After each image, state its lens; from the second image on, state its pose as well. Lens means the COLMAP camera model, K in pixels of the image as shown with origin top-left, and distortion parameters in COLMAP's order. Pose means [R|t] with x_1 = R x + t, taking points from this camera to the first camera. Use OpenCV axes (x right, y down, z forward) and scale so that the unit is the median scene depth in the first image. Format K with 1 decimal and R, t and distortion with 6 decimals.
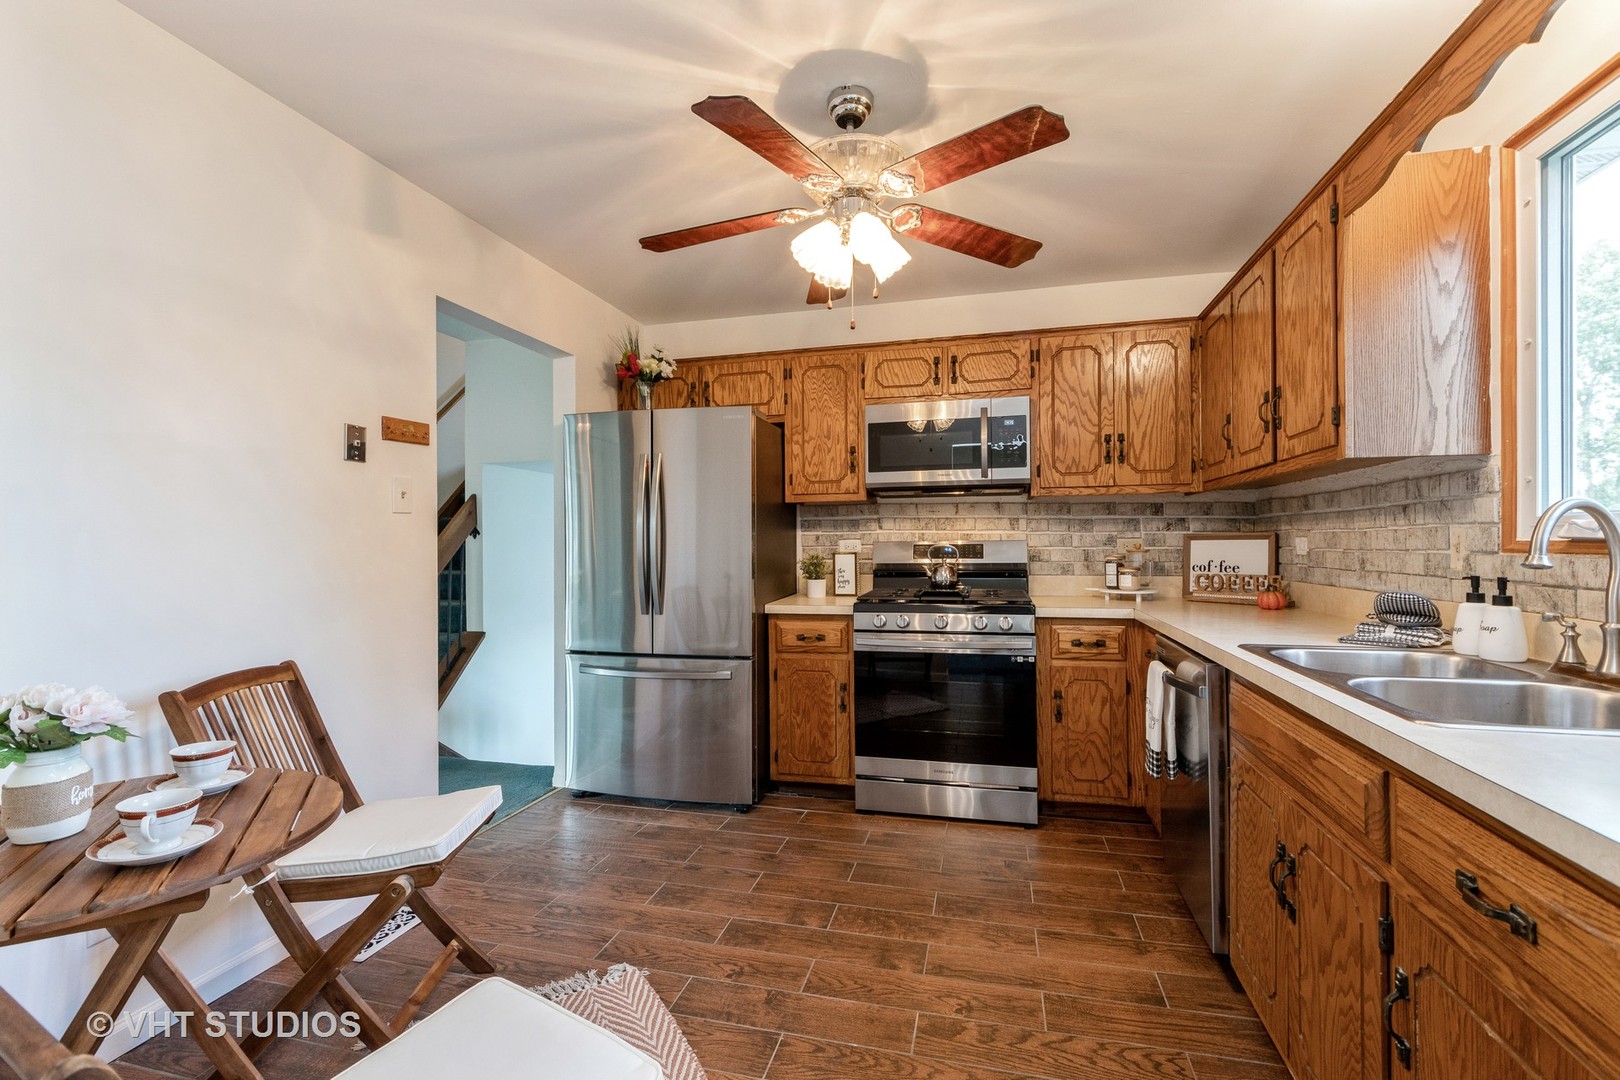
lens RADIAL K [[733.1, 0, 802.9], [0, 733.1, 549.2], [0, 0, 1]] dist [0.000552, -0.000111]
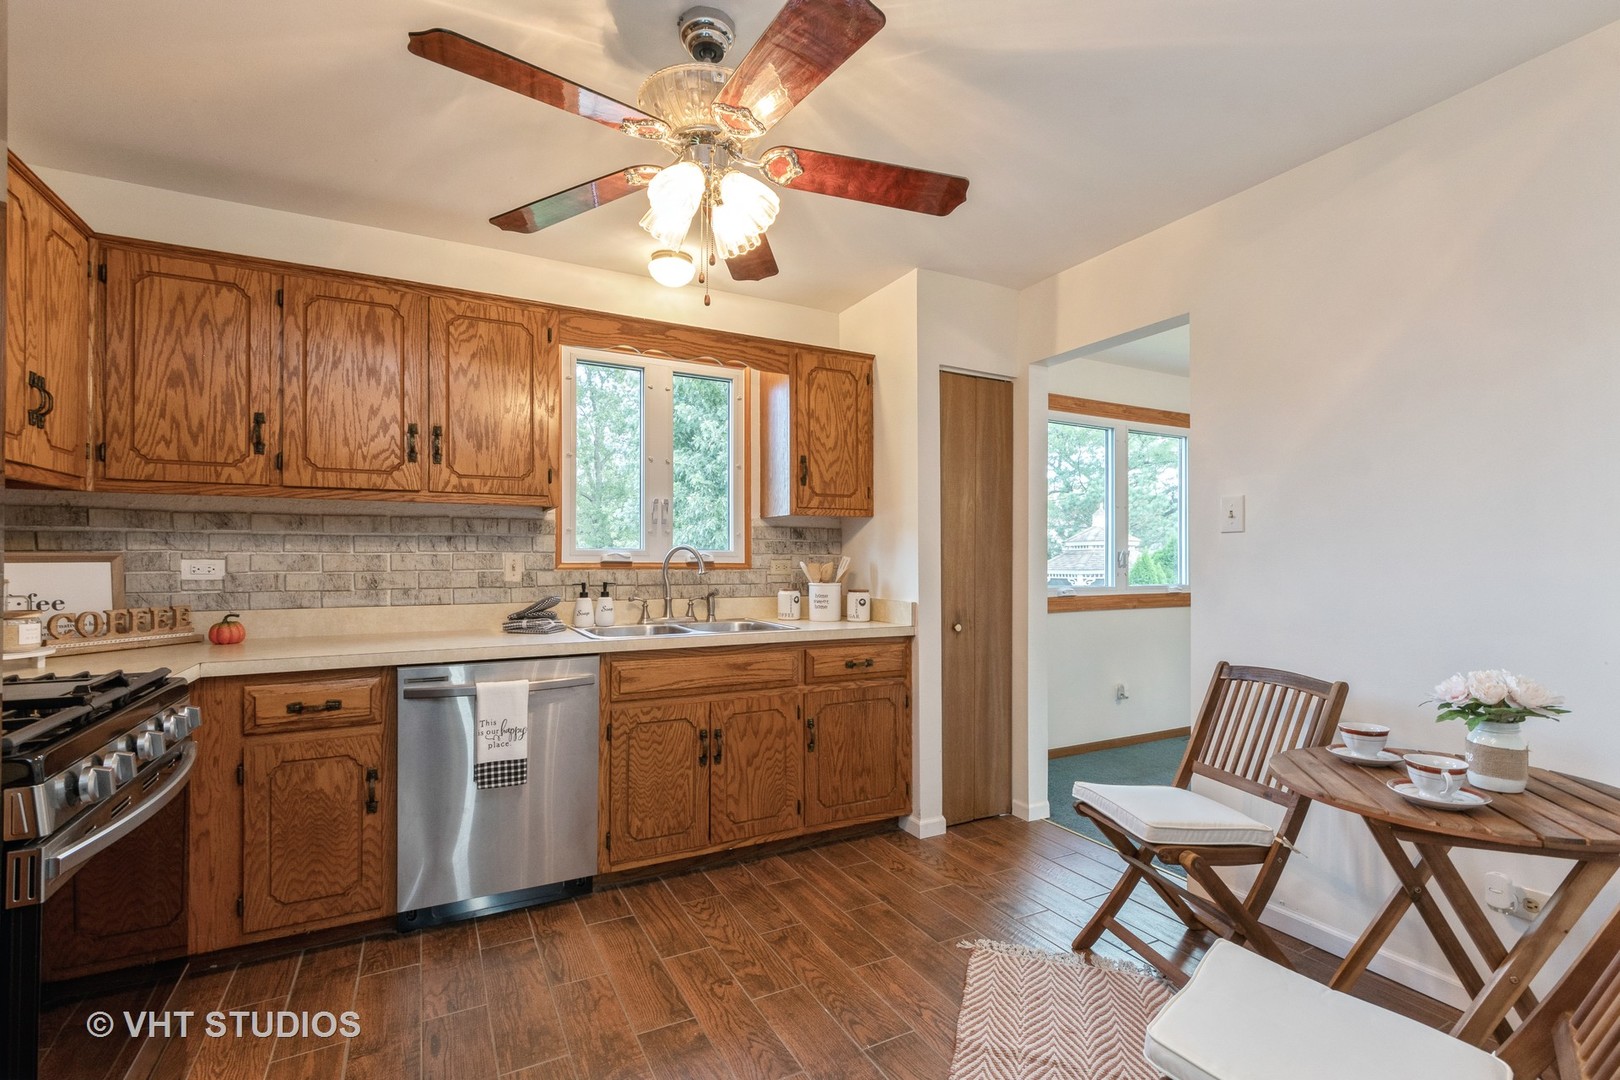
lens RADIAL K [[733.1, 0, 802.9], [0, 733.1, 549.2], [0, 0, 1]] dist [0.000552, -0.000111]
pose [[-0.676730, 0.011672, 0.736138, -0.657079], [0.009311, 0.999930, -0.007295, -0.024437], [-0.736172, 0.001918, -0.676792, 1.576504]]
